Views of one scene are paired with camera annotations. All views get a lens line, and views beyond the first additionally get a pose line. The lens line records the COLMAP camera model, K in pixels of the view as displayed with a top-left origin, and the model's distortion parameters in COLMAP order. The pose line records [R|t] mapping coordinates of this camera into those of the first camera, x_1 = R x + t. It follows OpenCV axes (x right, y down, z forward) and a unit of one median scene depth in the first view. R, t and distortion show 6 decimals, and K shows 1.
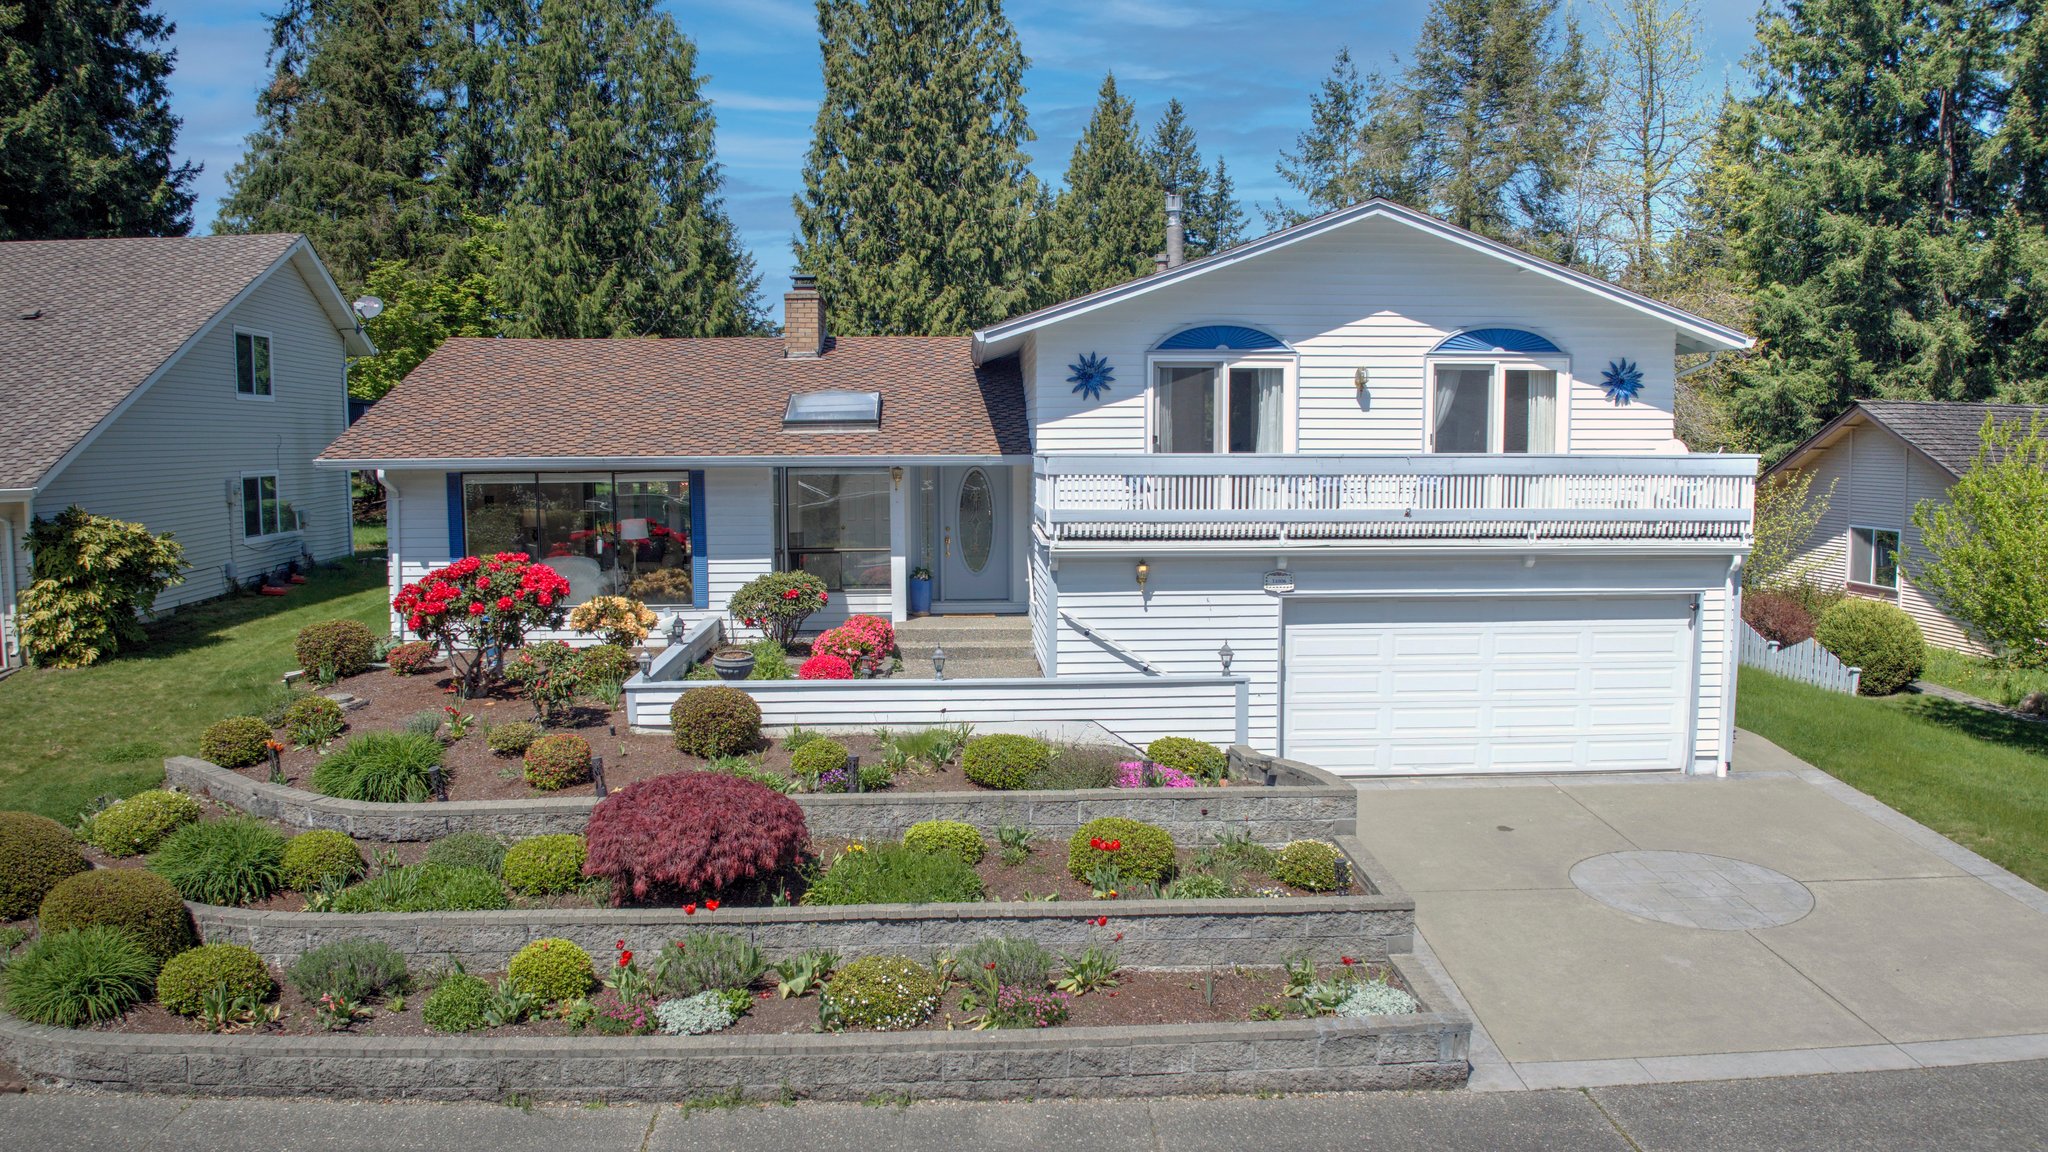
lens RADIAL K [[1560.0, 0, 1025.5], [0, 1560.0, 622.8], [0, 0, 1]] dist [-0.105152, -0.012712]
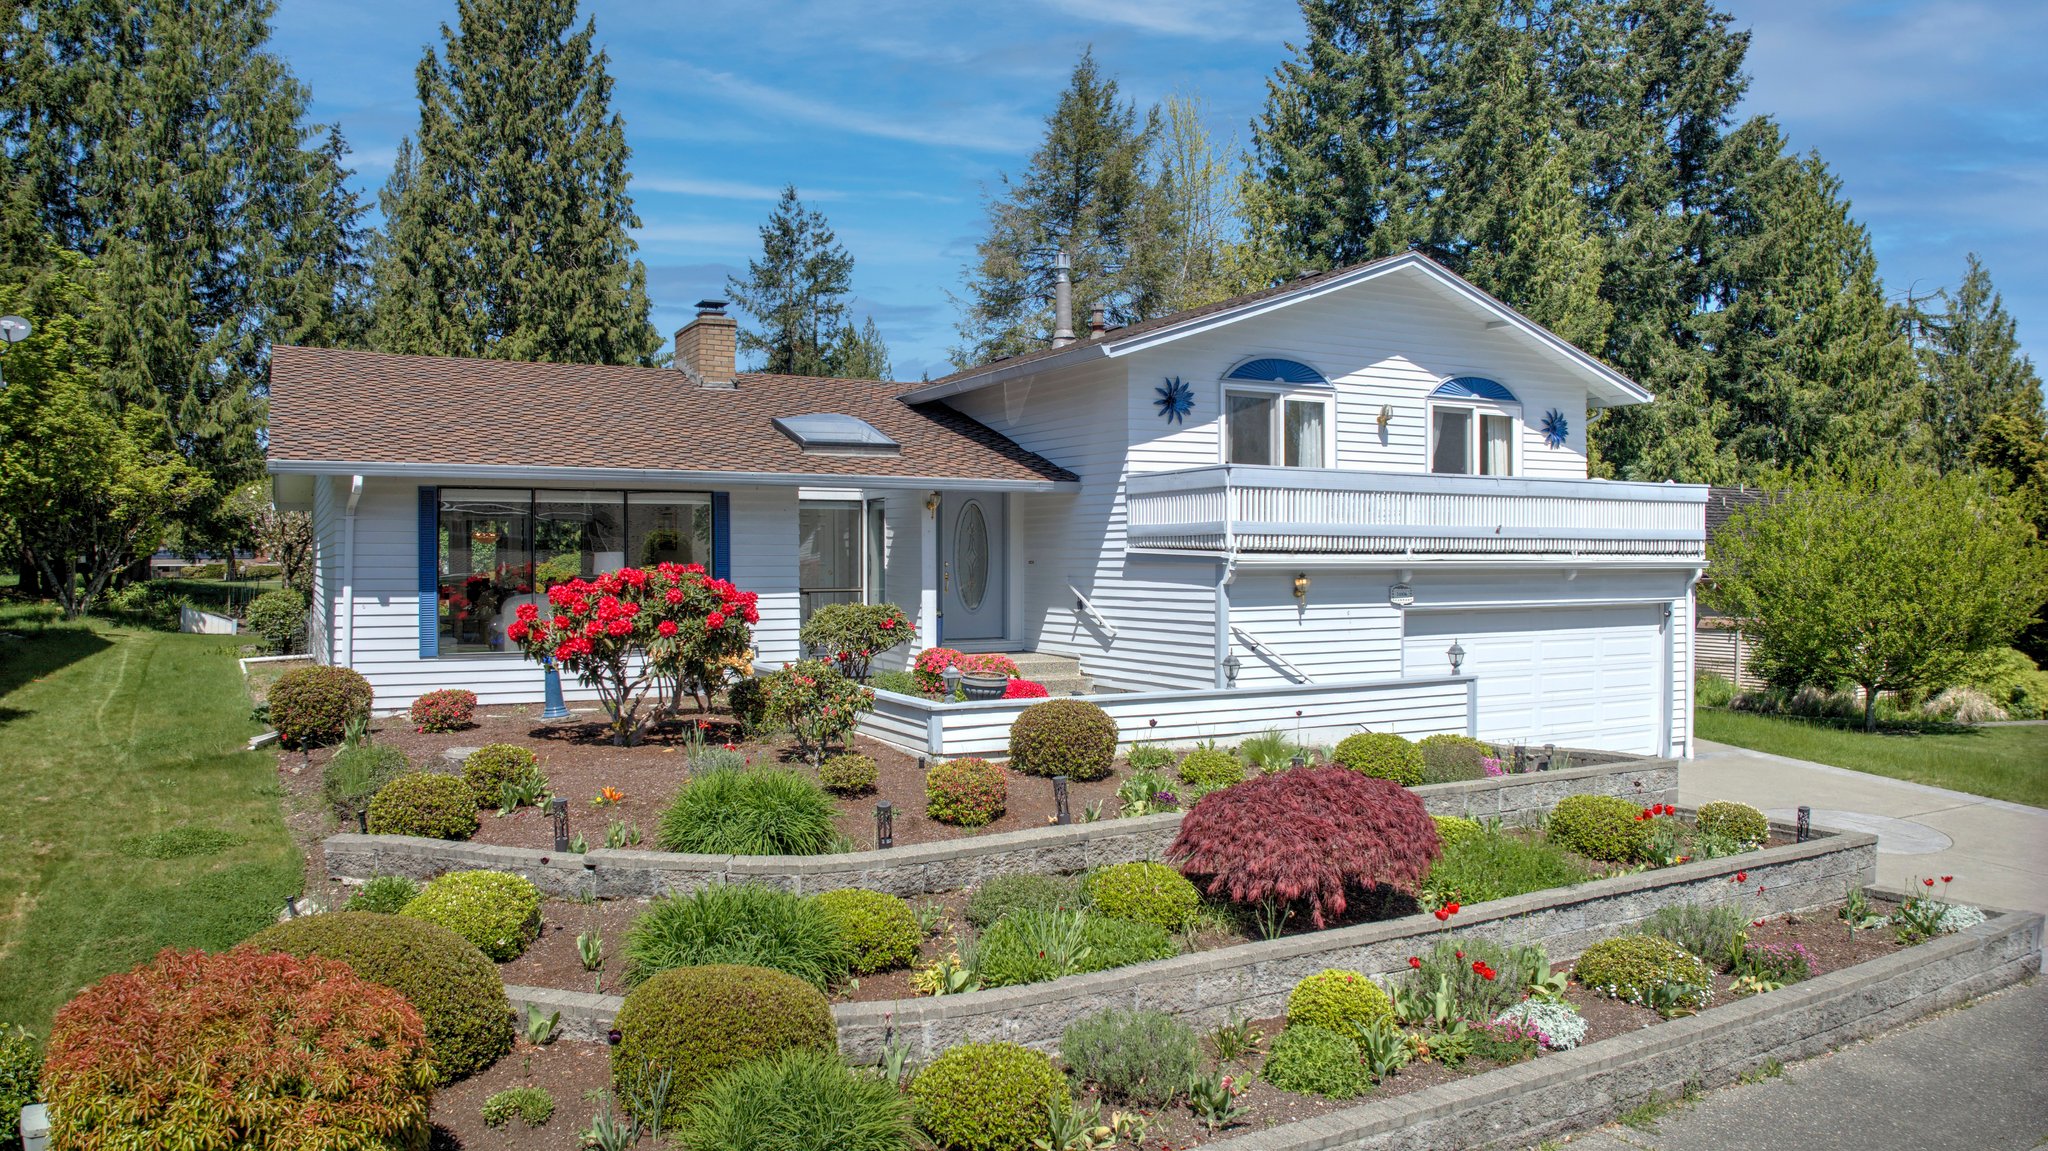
lens RADIAL K [[1440.1, 0, 1024.0], [0, 1440.1, 575.5], [0, 0, 1]] dist [-0.102697, -0.015073]
pose [[0.901751, -0.001426, 0.432254, -0.445342], [0.047647, 0.994229, -0.096119, 0.037978], [-0.429622, 0.107271, 0.896615, 0.224125]]
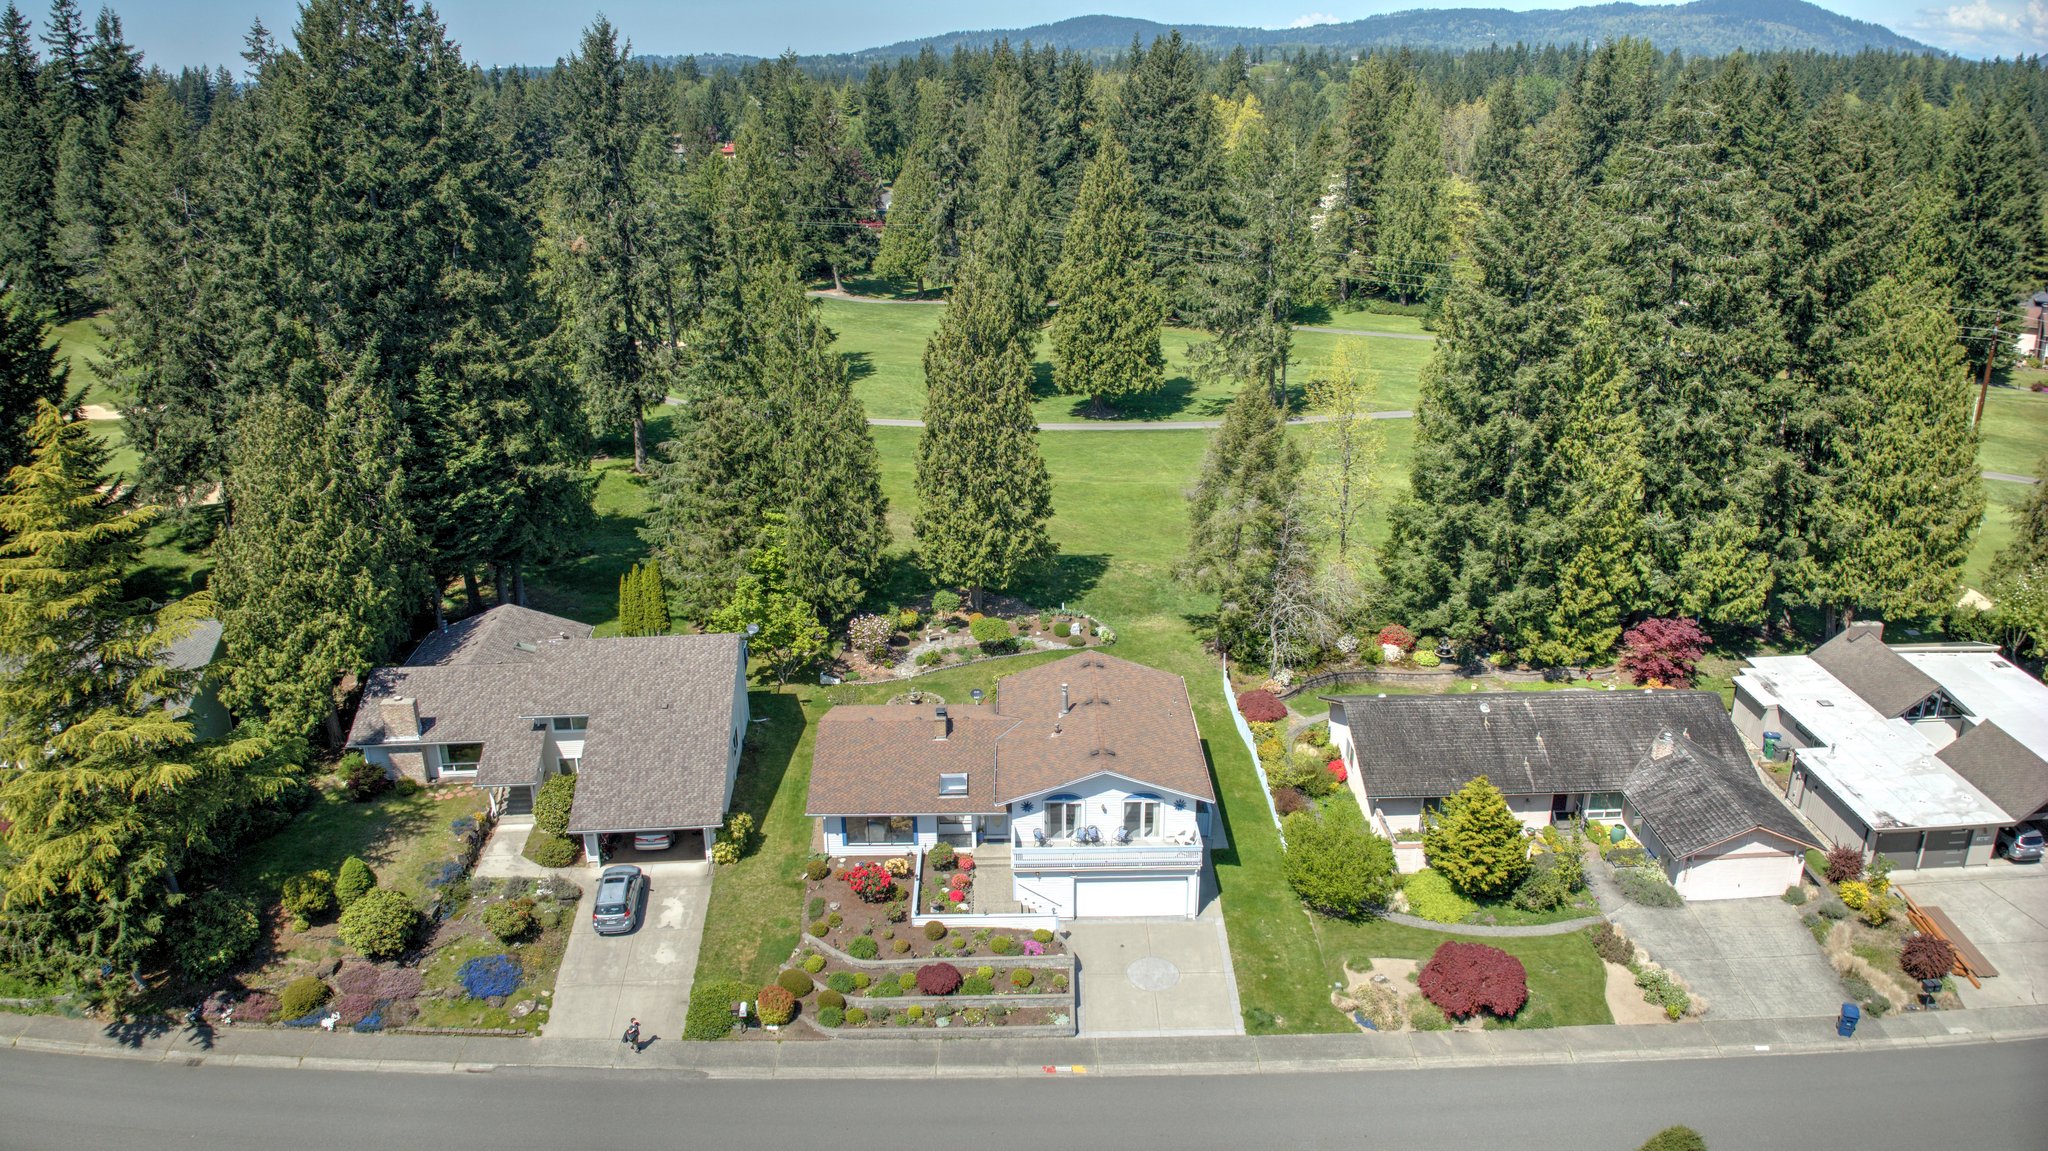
lens RADIAL K [[1440.1, 0, 1024.0], [0, 1440.1, 575.5], [0, 0, 1]] dist [-0.102697, -0.015073]
pose [[0.999246, 0.006903, -0.038209, 0.157913], [0.002379, 0.971336, 0.237697, -1.468734], [0.038755, -0.237609, 0.970587, -2.100481]]
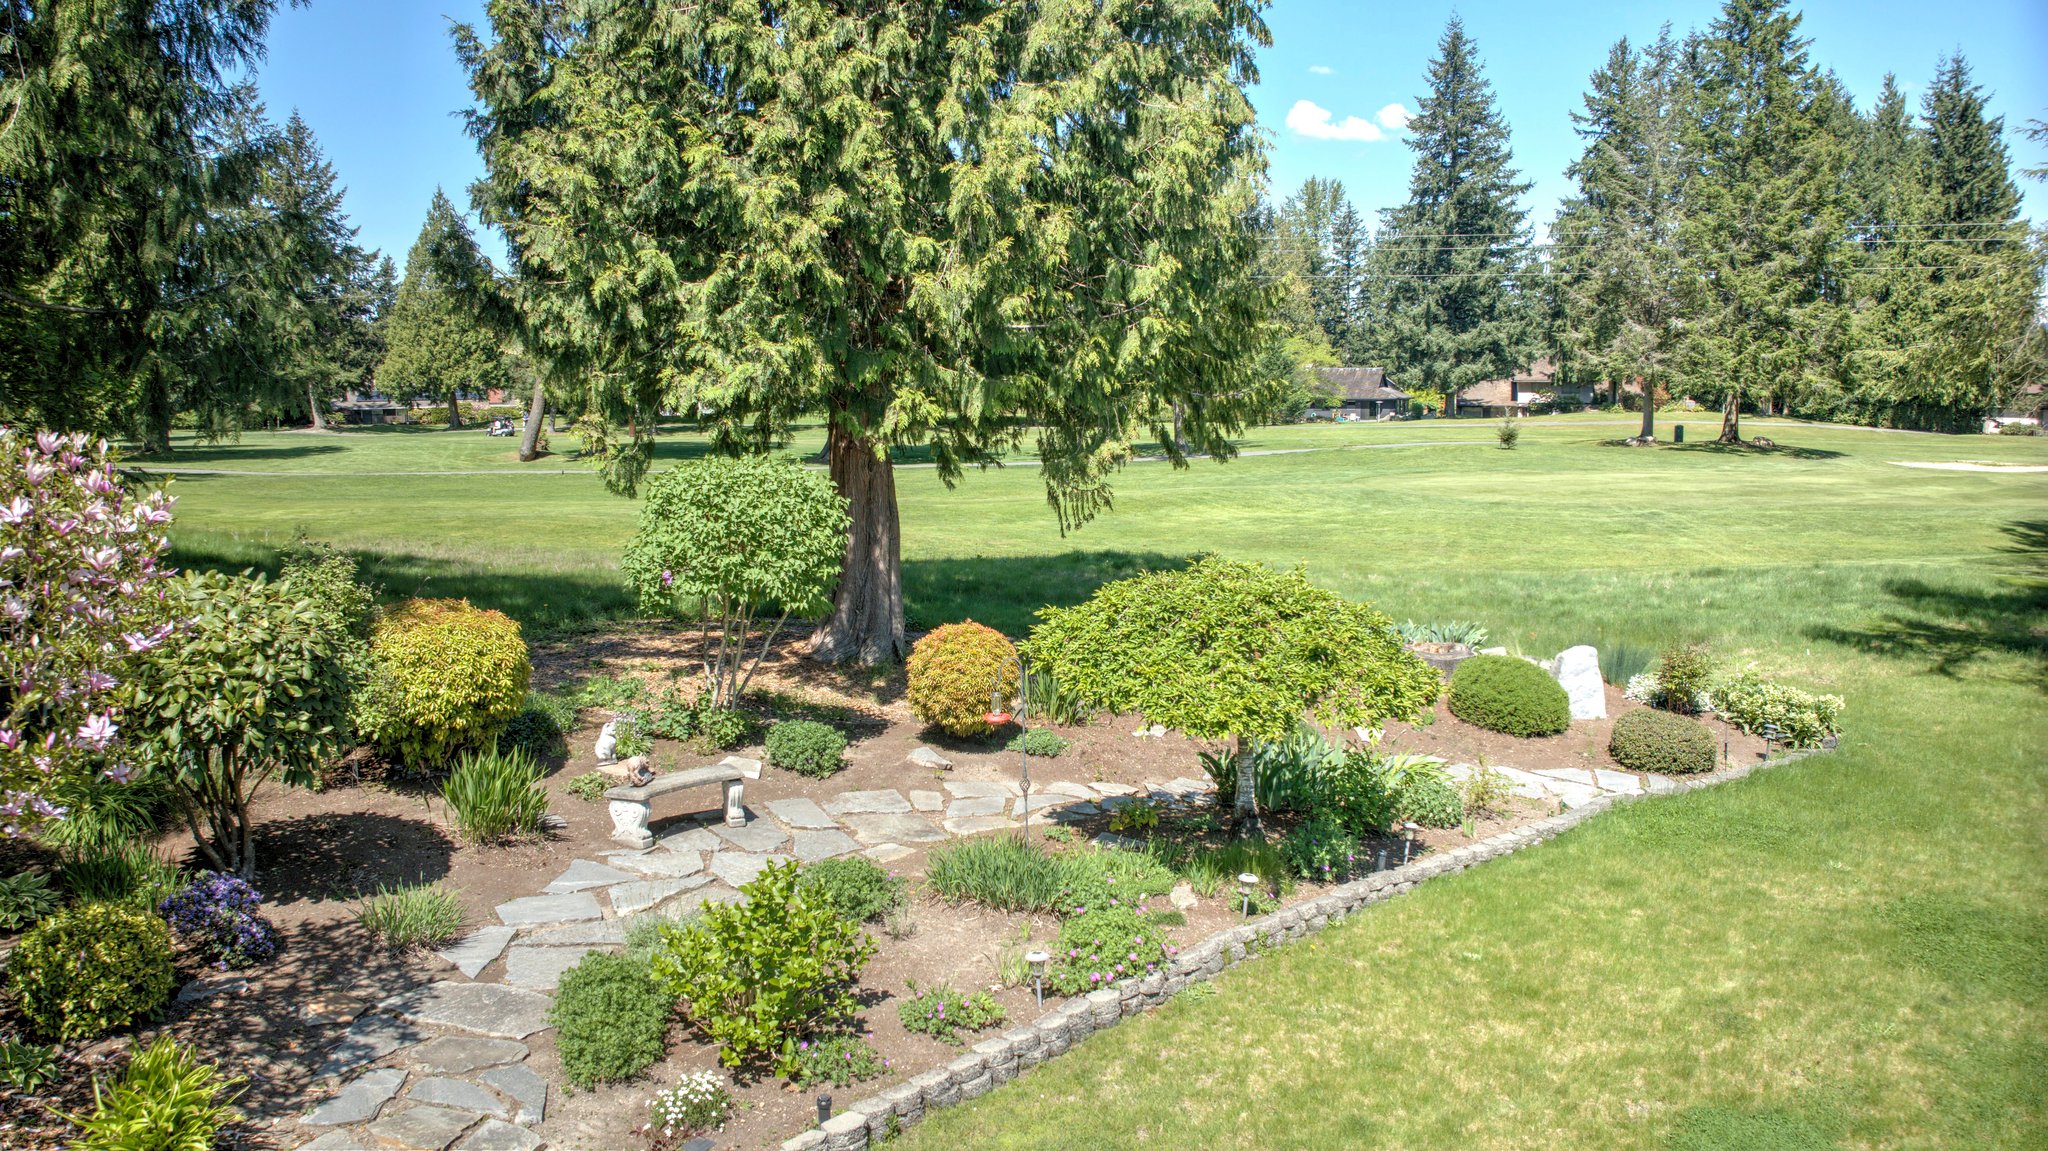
lens RADIAL K [[1440.1, 0, 1024.0], [0, 1440.1, 575.5], [0, 0, 1]] dist [-0.102697, -0.015073]
pose [[0.961099, -0.038099, 0.273562, -0.338149], [0.034240, 0.999235, 0.018869, -0.233947], [-0.274072, -0.008768, 0.961669, 1.900700]]
